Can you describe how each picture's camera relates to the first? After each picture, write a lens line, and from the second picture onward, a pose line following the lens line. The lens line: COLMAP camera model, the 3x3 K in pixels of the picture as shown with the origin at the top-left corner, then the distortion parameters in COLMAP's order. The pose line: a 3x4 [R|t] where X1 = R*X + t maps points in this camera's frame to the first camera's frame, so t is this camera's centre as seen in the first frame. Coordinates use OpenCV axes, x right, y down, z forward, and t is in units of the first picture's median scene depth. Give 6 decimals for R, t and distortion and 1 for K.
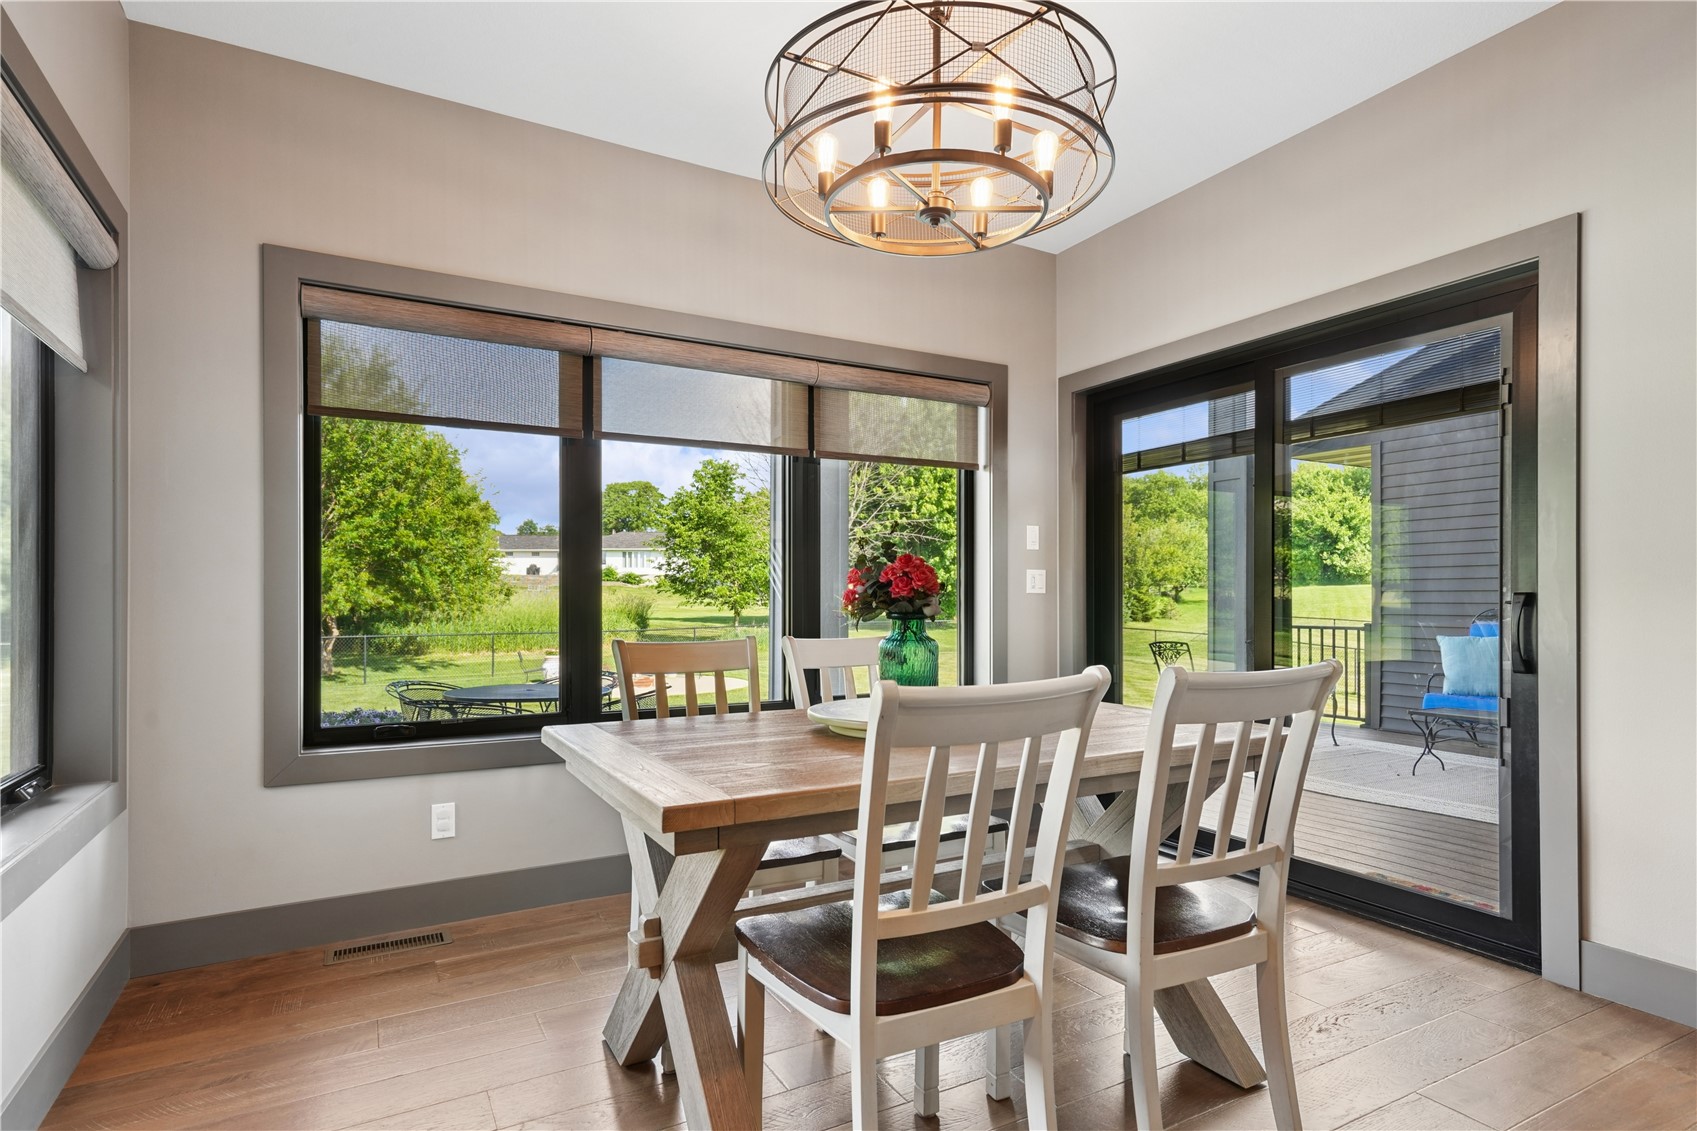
lens RADIAL K [[887.8, 0, 849.9], [0, 887.8, 580.8], [0, 0, 1]] dist [-0.002519, -0.000144]
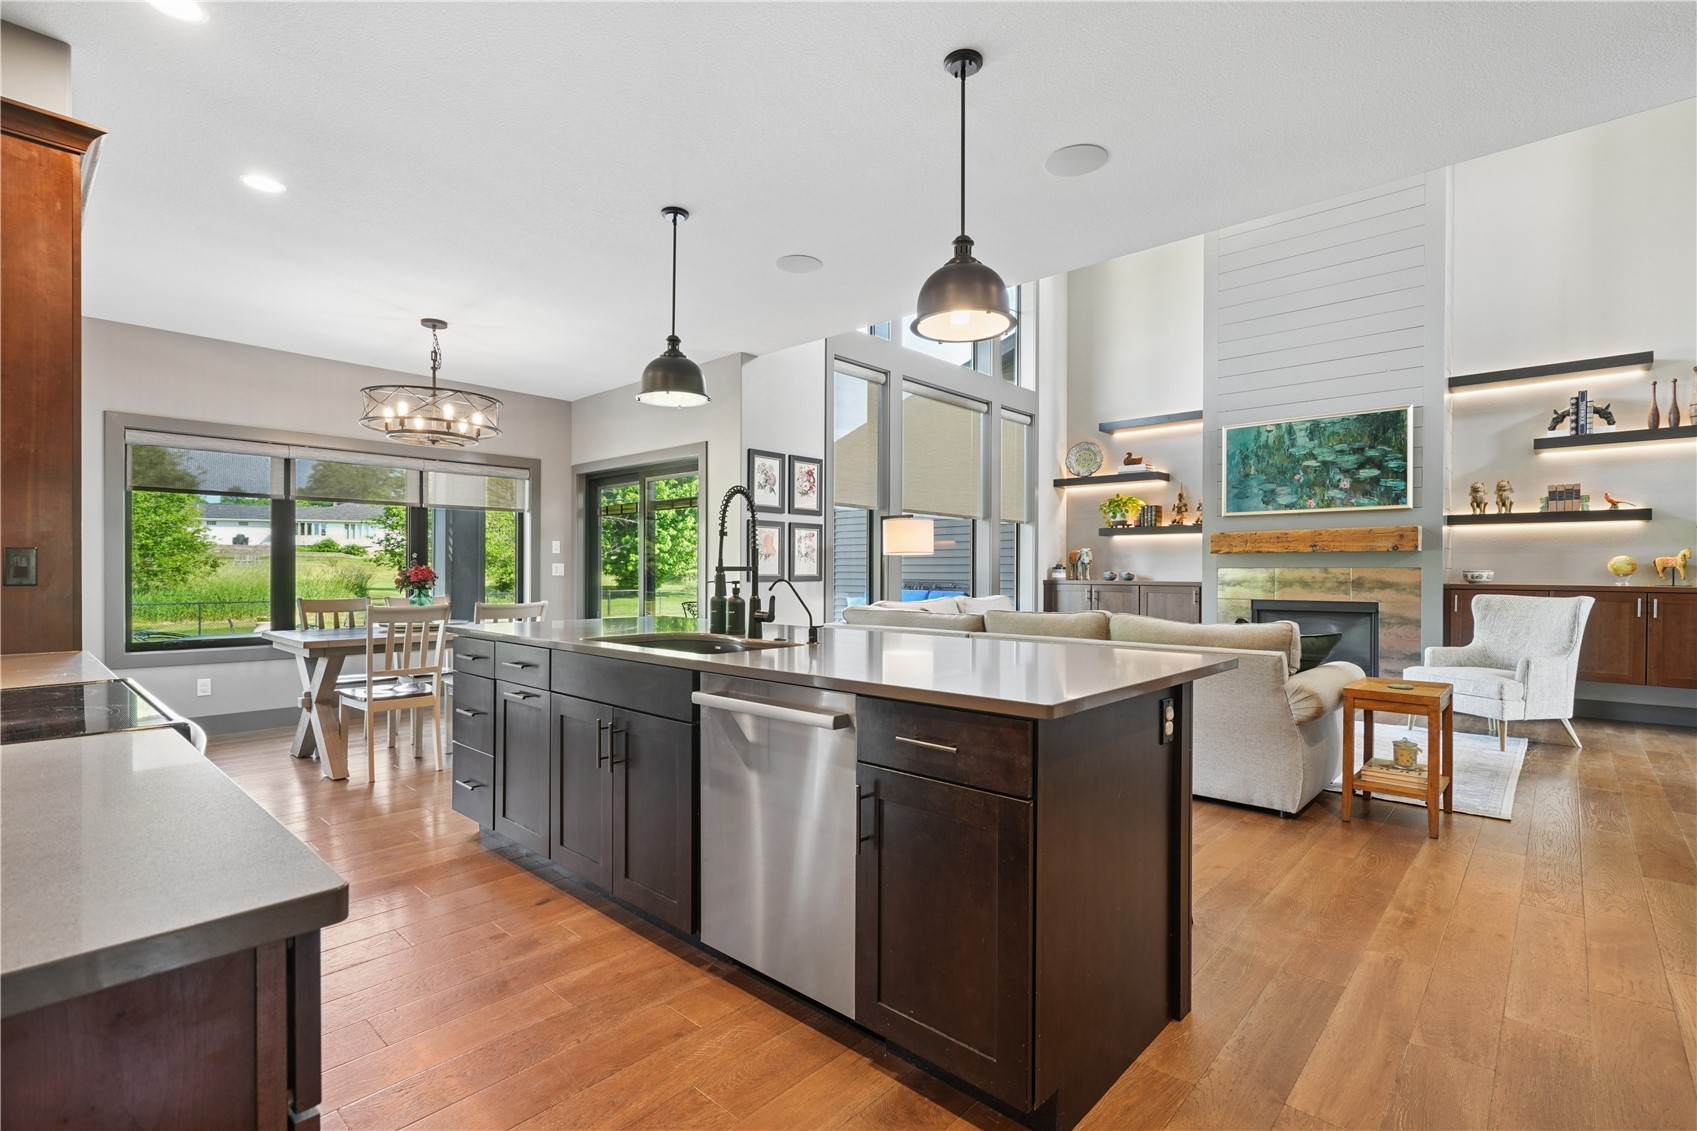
lens RADIAL K [[783.7, 0, 846.3], [0, 783.7, 564.1], [0, 0, 1]] dist [-0.000844, -0.000262]
pose [[0.950373, 0.007793, 0.311015, 0.052510], [-0.011572, 0.999880, 0.010309, -0.006943], [-0.310897, -0.013396, 0.950349, -0.159317]]
